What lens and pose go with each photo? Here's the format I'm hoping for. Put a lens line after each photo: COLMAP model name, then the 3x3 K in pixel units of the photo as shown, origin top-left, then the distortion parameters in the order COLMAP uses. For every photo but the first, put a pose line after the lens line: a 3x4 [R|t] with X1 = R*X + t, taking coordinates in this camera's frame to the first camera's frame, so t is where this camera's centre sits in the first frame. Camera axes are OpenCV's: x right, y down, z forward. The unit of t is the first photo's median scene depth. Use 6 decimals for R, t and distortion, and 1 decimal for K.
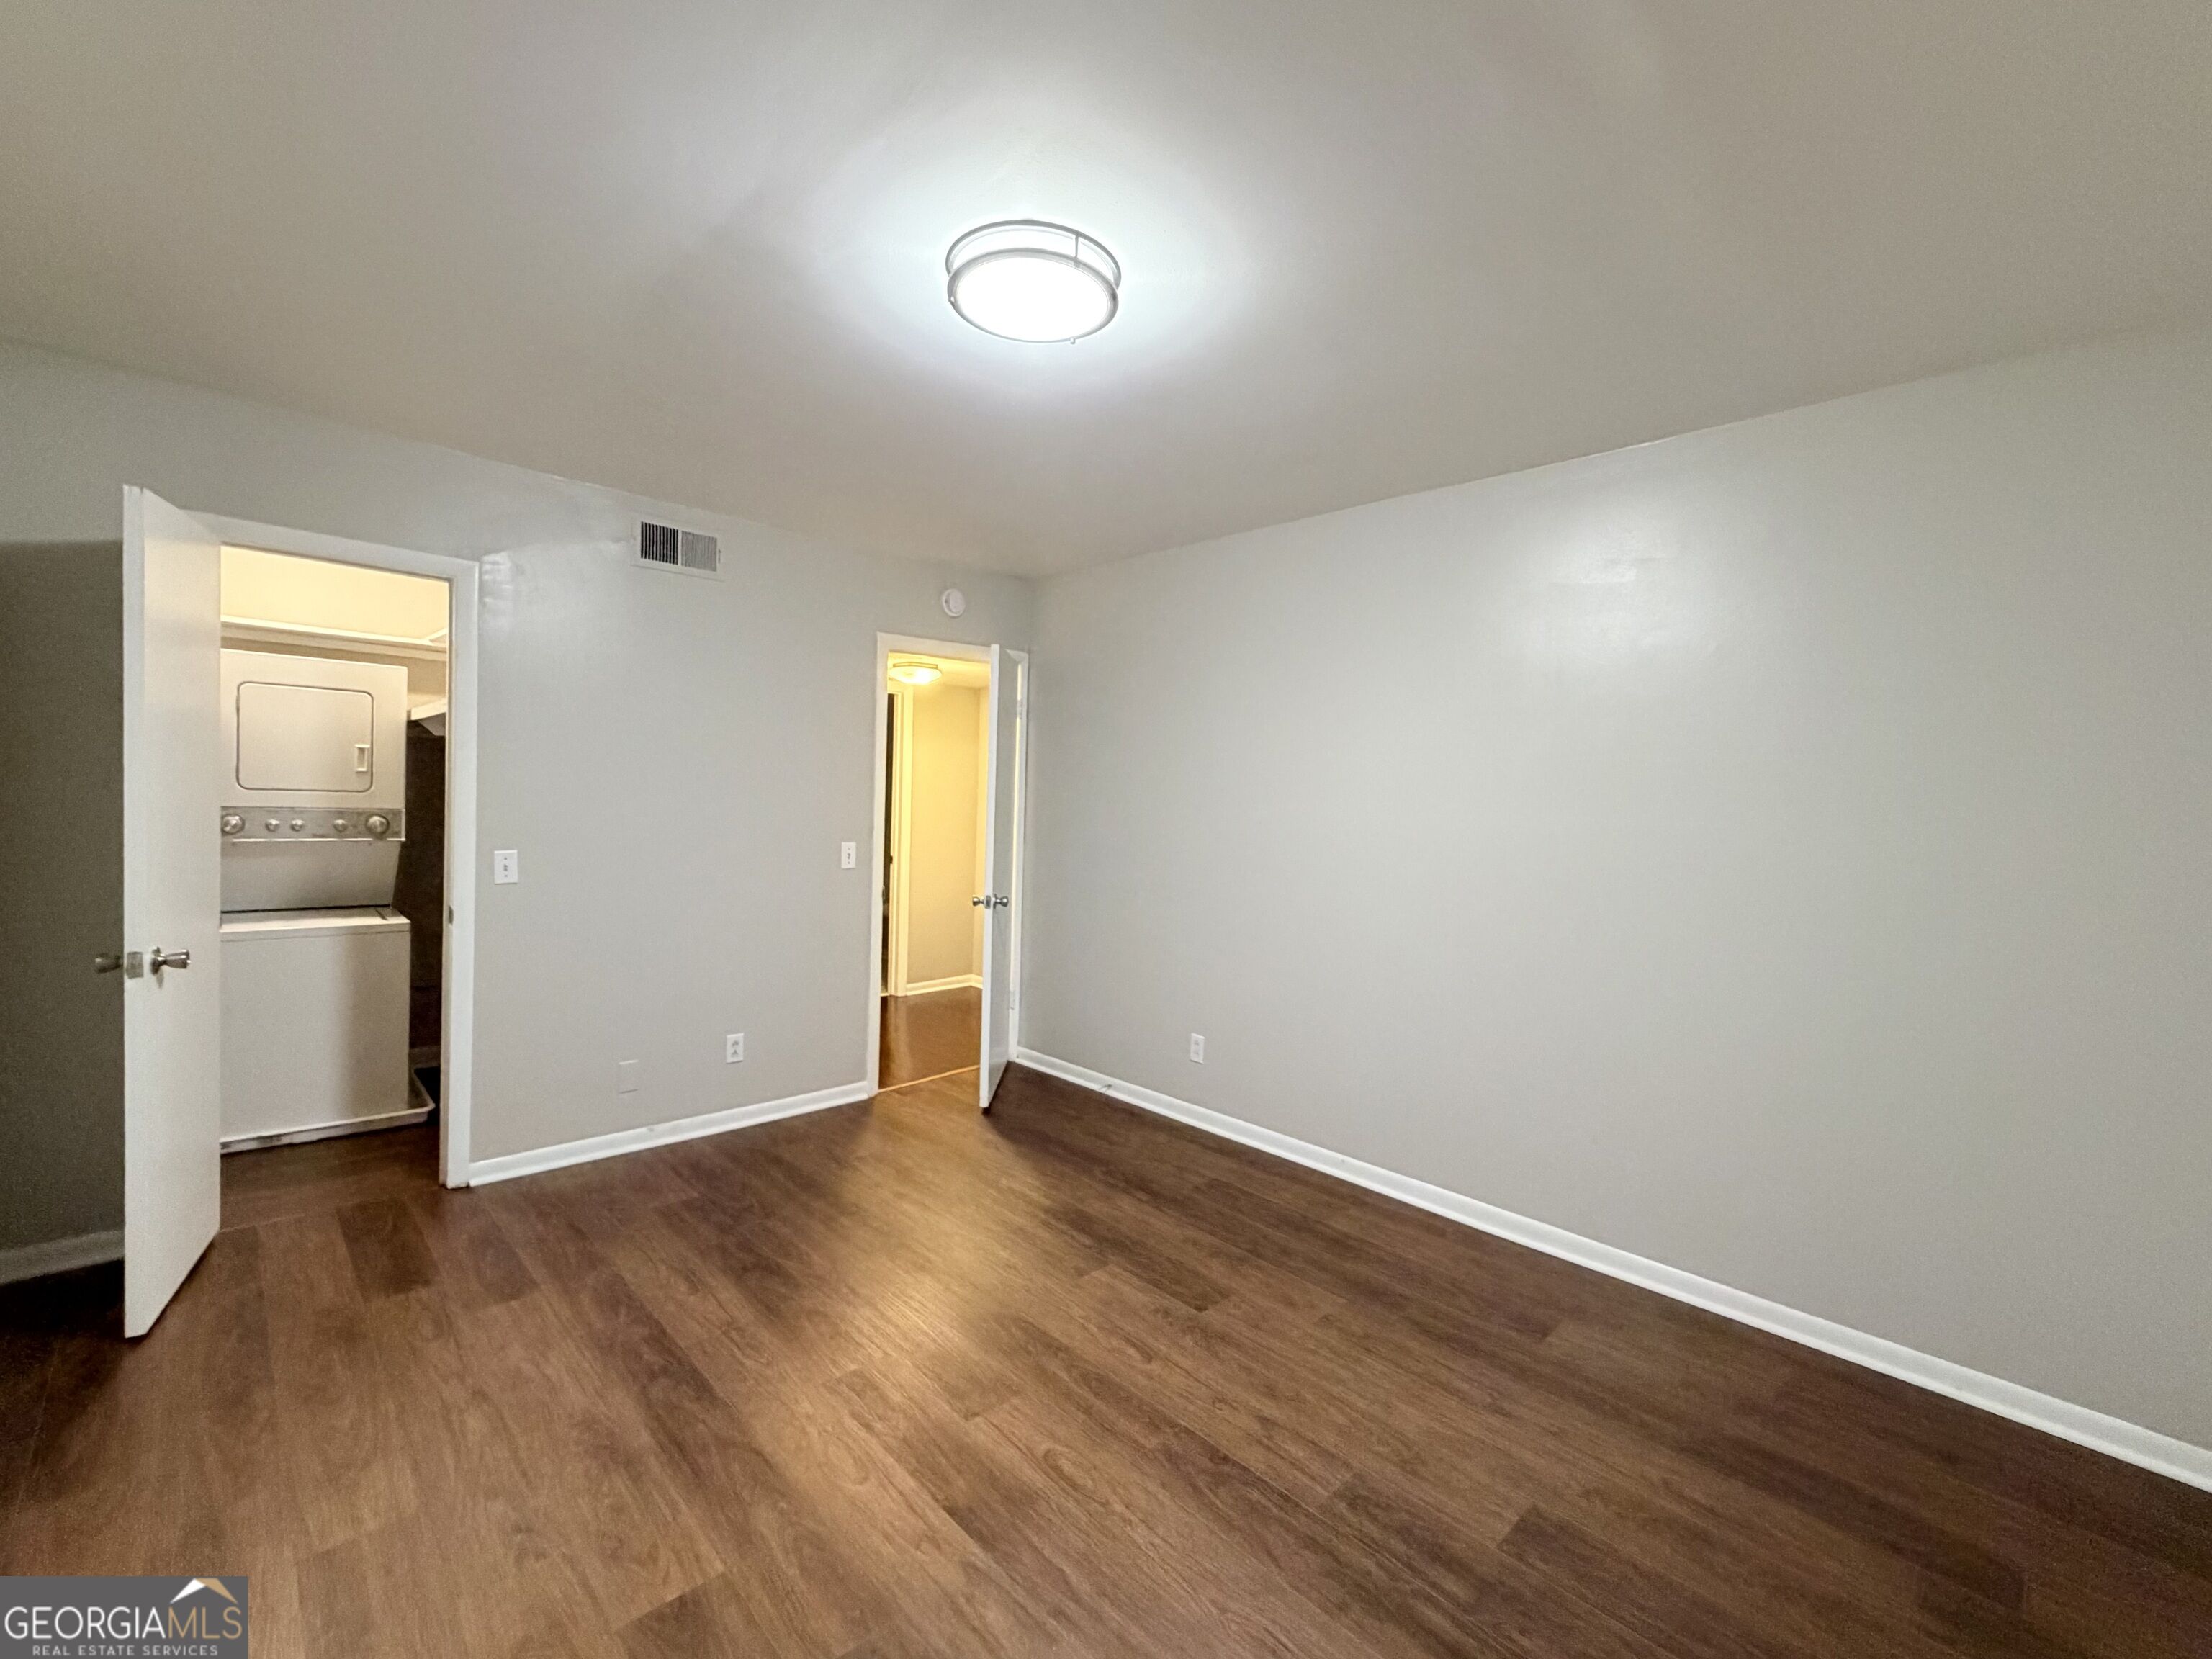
lens RADIAL K [[909.4, 0, 1098.8], [0, 909.4, 834.2], [0, 0, 1]] dist [0.000307, -0.000301]
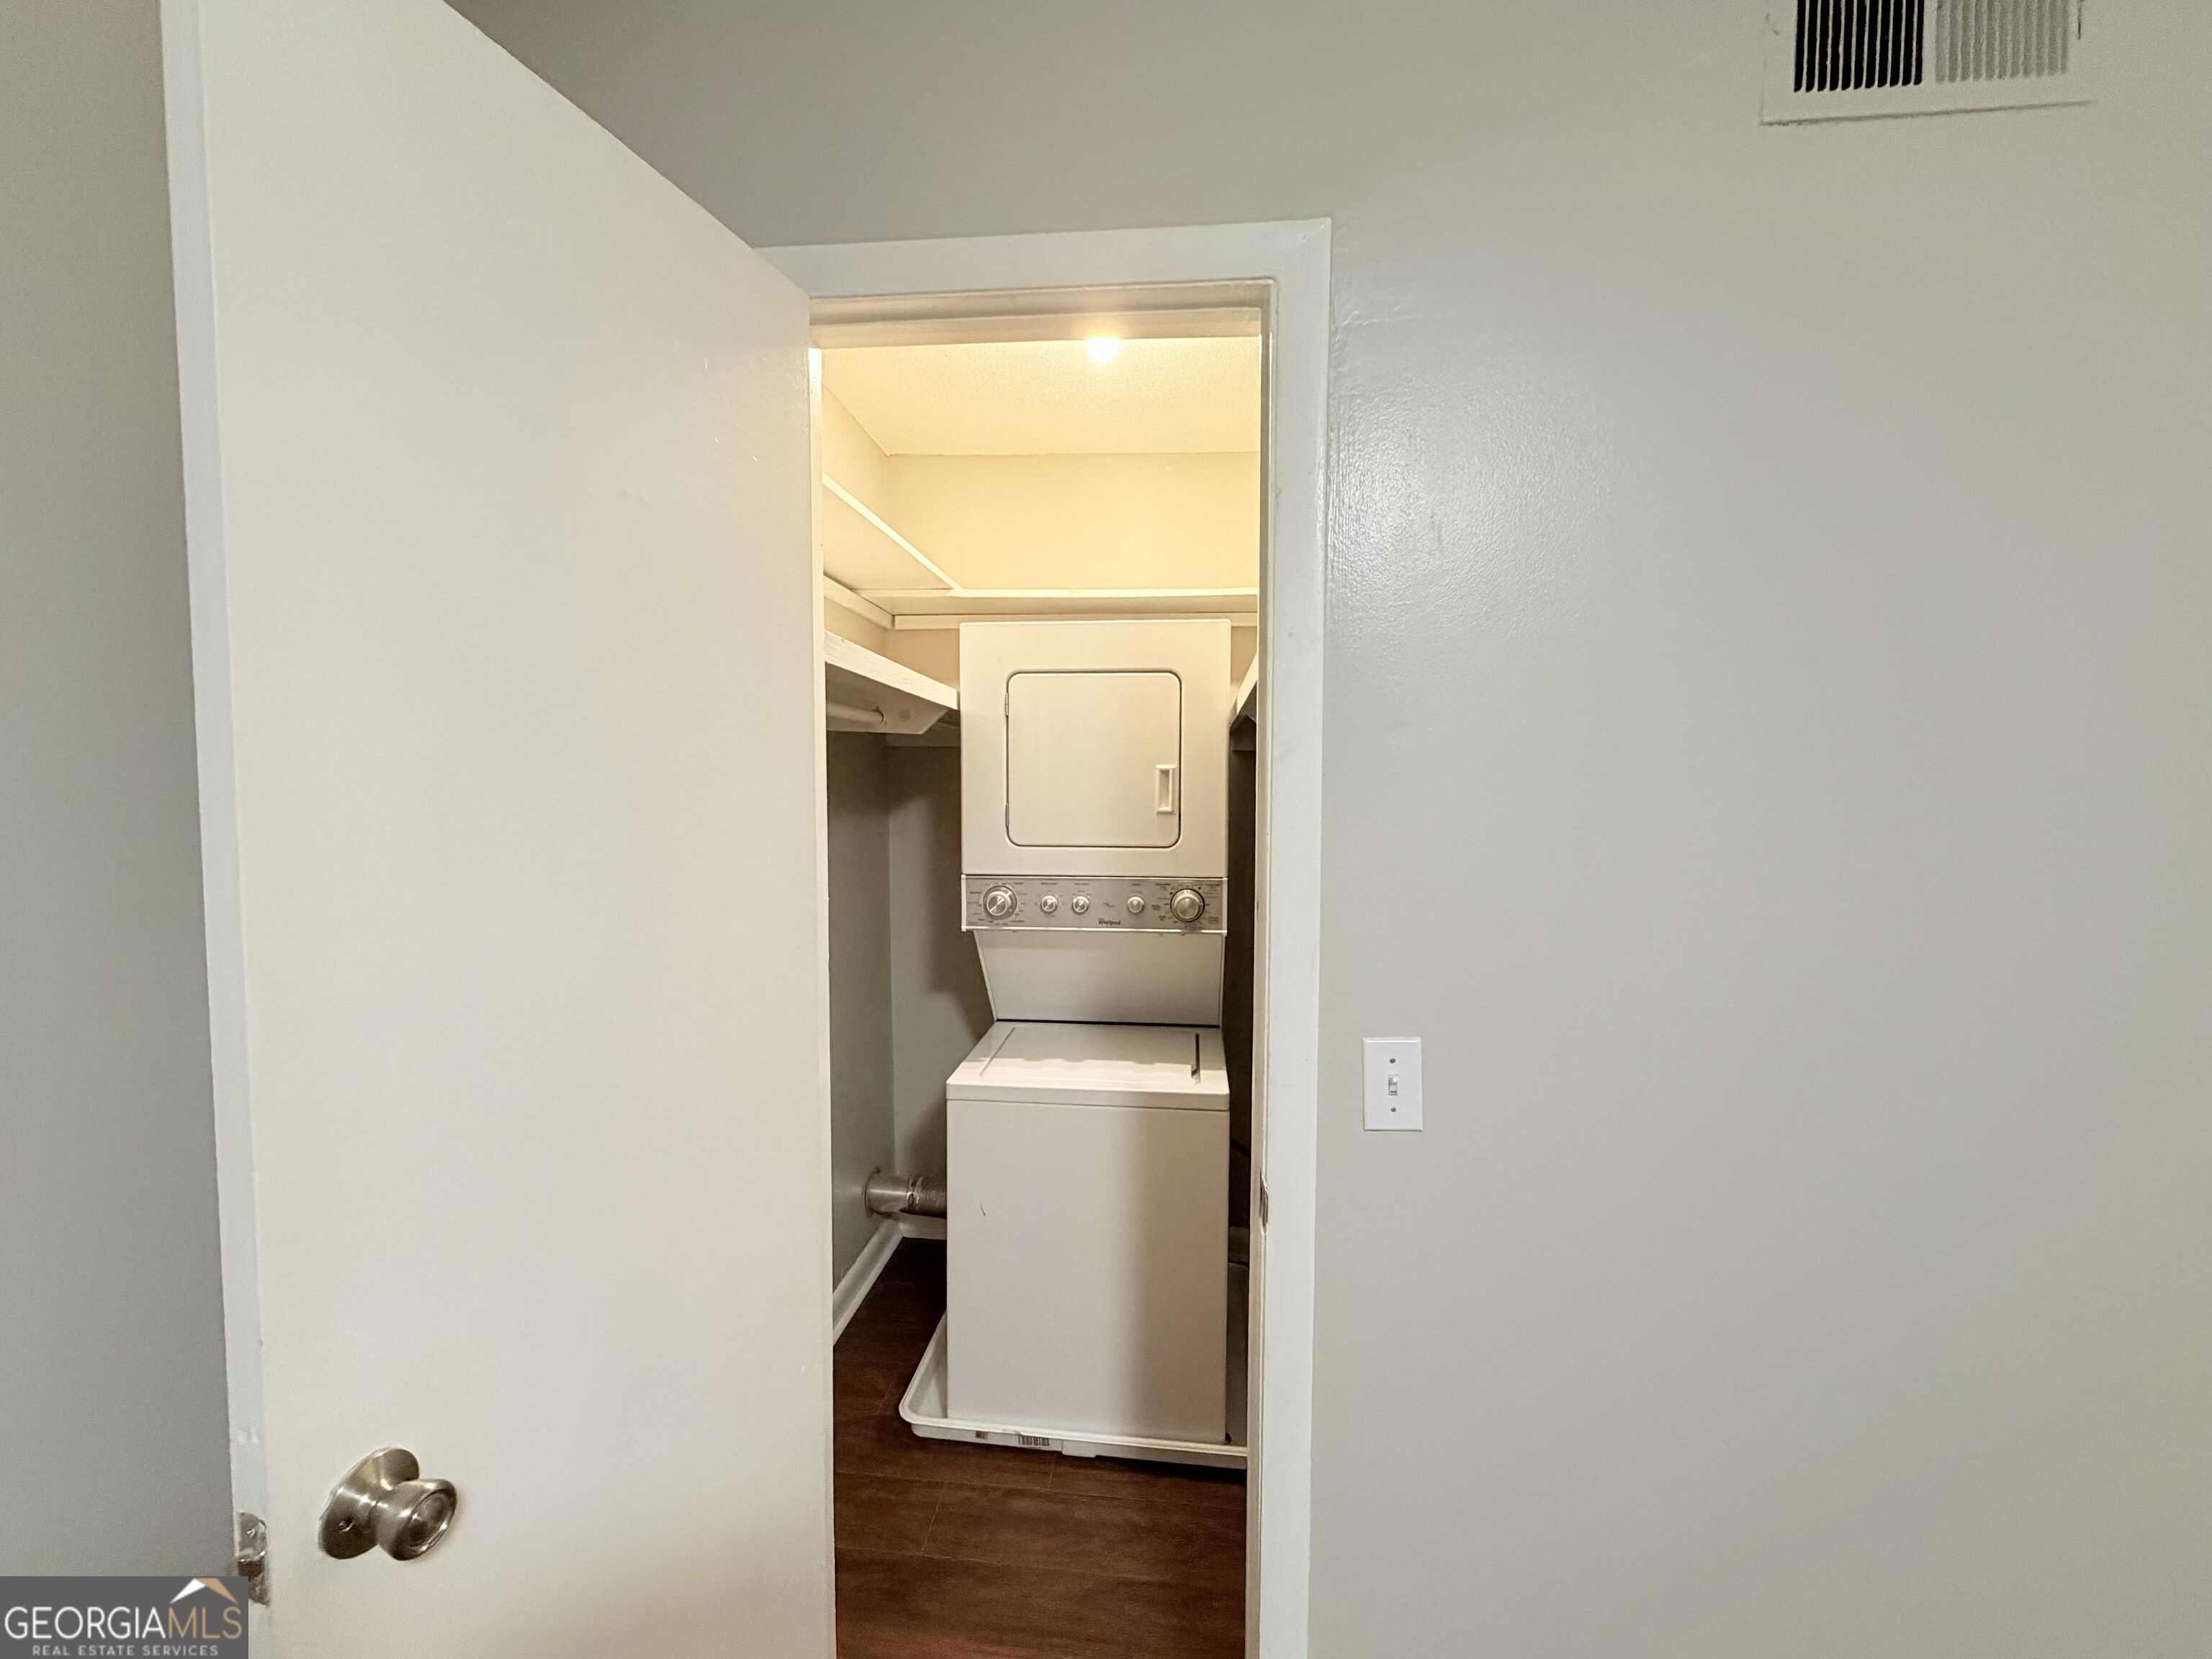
lens RADIAL K [[909.4, 0, 1098.8], [0, 909.4, 834.2], [0, 0, 1]] dist [0.000307, -0.000301]
pose [[0.638611, 0.006312, -0.769504, -0.424775], [-0.007946, 0.999967, 0.001607, -0.058536], [0.769489, 0.005088, 0.638640, 0.642196]]
